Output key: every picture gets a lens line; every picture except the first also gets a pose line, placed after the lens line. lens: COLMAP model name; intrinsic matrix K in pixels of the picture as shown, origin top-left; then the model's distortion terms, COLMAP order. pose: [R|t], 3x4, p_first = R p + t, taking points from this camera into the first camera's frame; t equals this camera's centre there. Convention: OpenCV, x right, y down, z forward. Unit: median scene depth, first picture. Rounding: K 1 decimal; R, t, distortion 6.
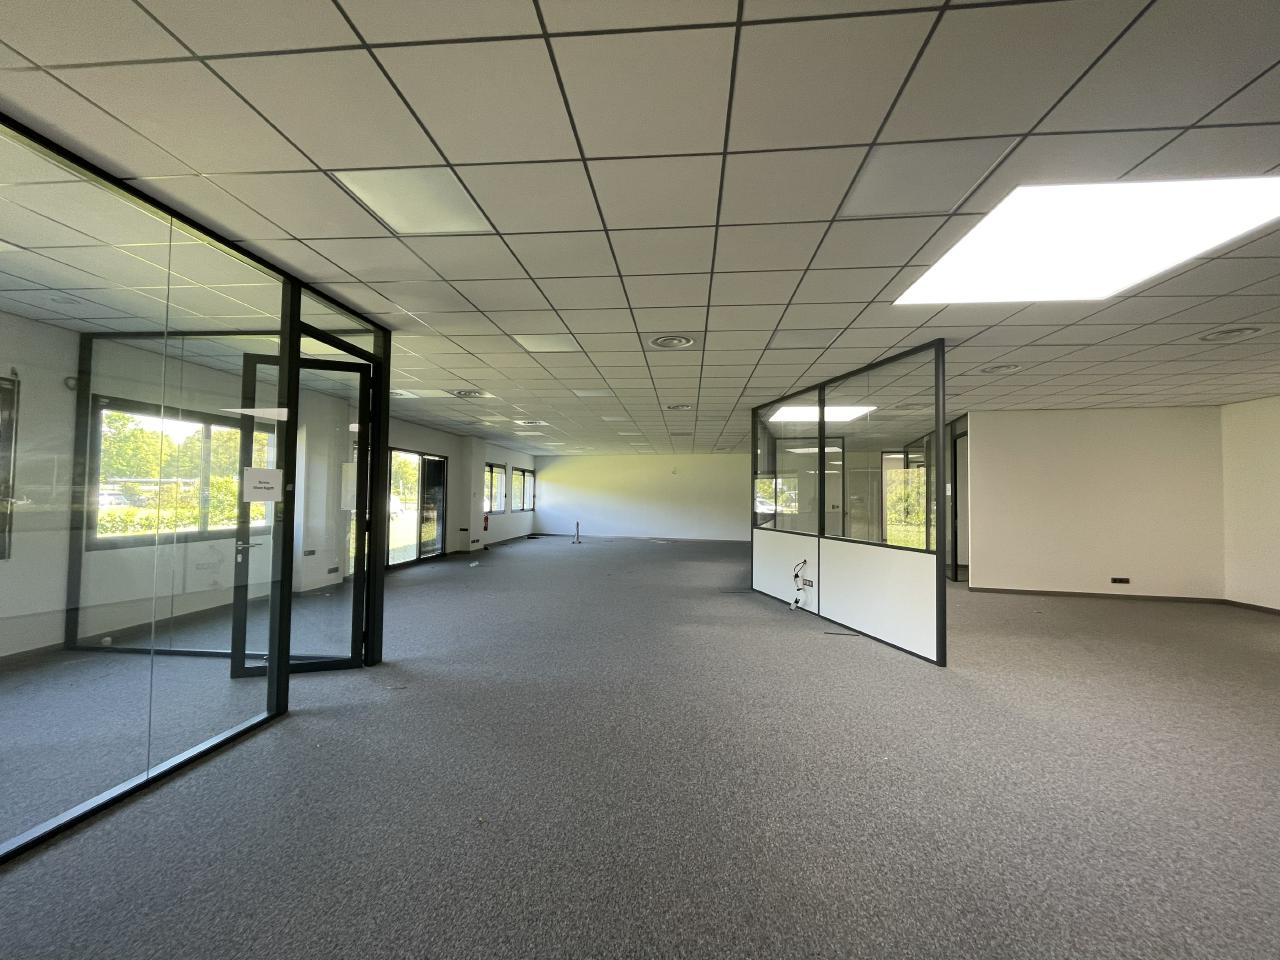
lens RADIAL K [[523.1, 0, 641.3], [0, 523.1, 476.7], [0, 0, 1]] dist [-0.001600, -0.001834]
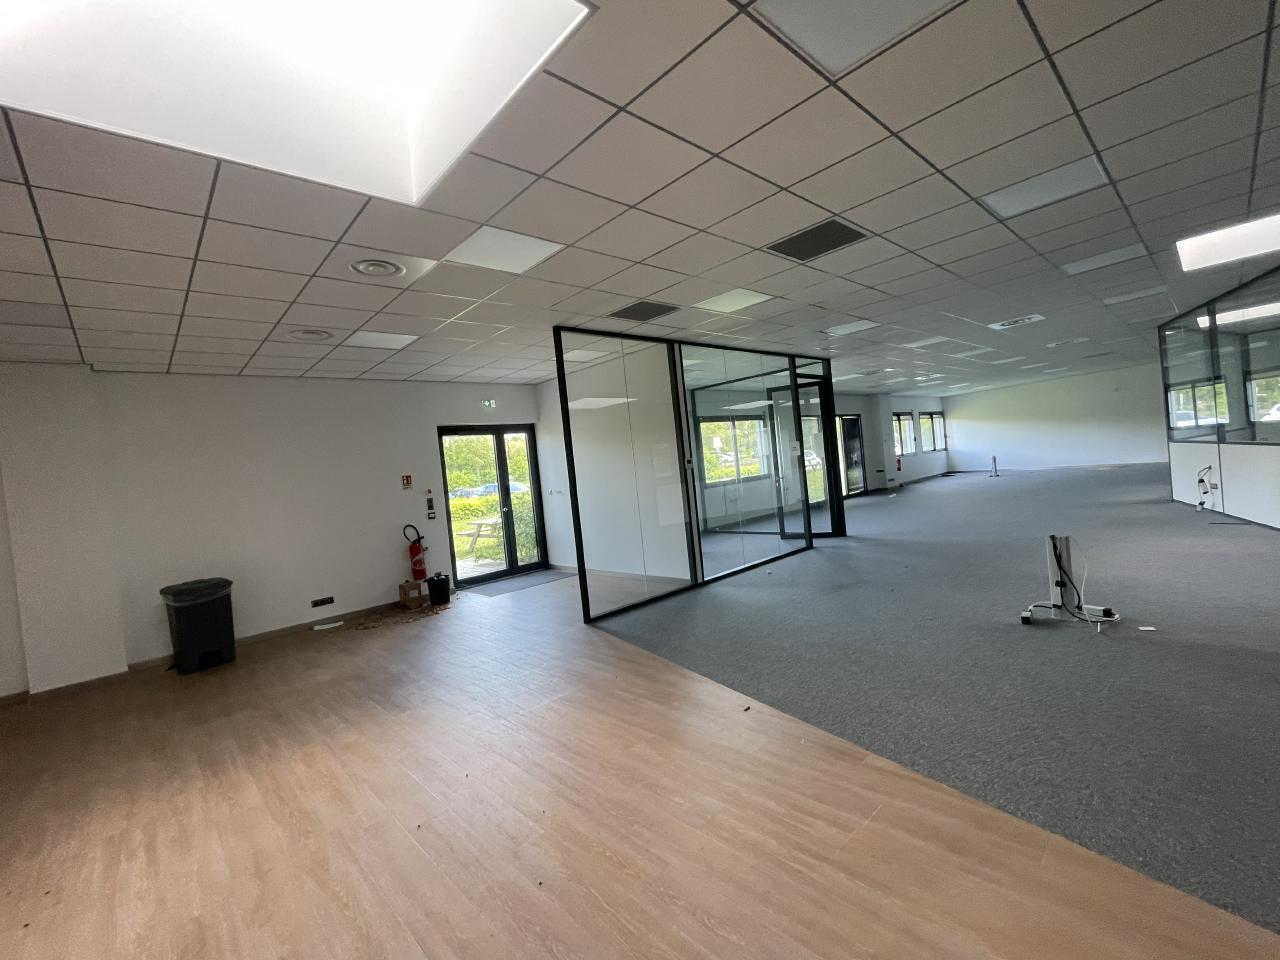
lens RADIAL K [[547.4, 0, 639.1], [0, 547.4, 479.4], [0, 0, 1]] dist [-0.015968, 0.002833]
pose [[0.738376, -0.073183, -0.670407, 0.126544], [0.137128, 0.989619, 0.043002, -0.015345], [0.660300, -0.123684, 0.740747, -0.412511]]
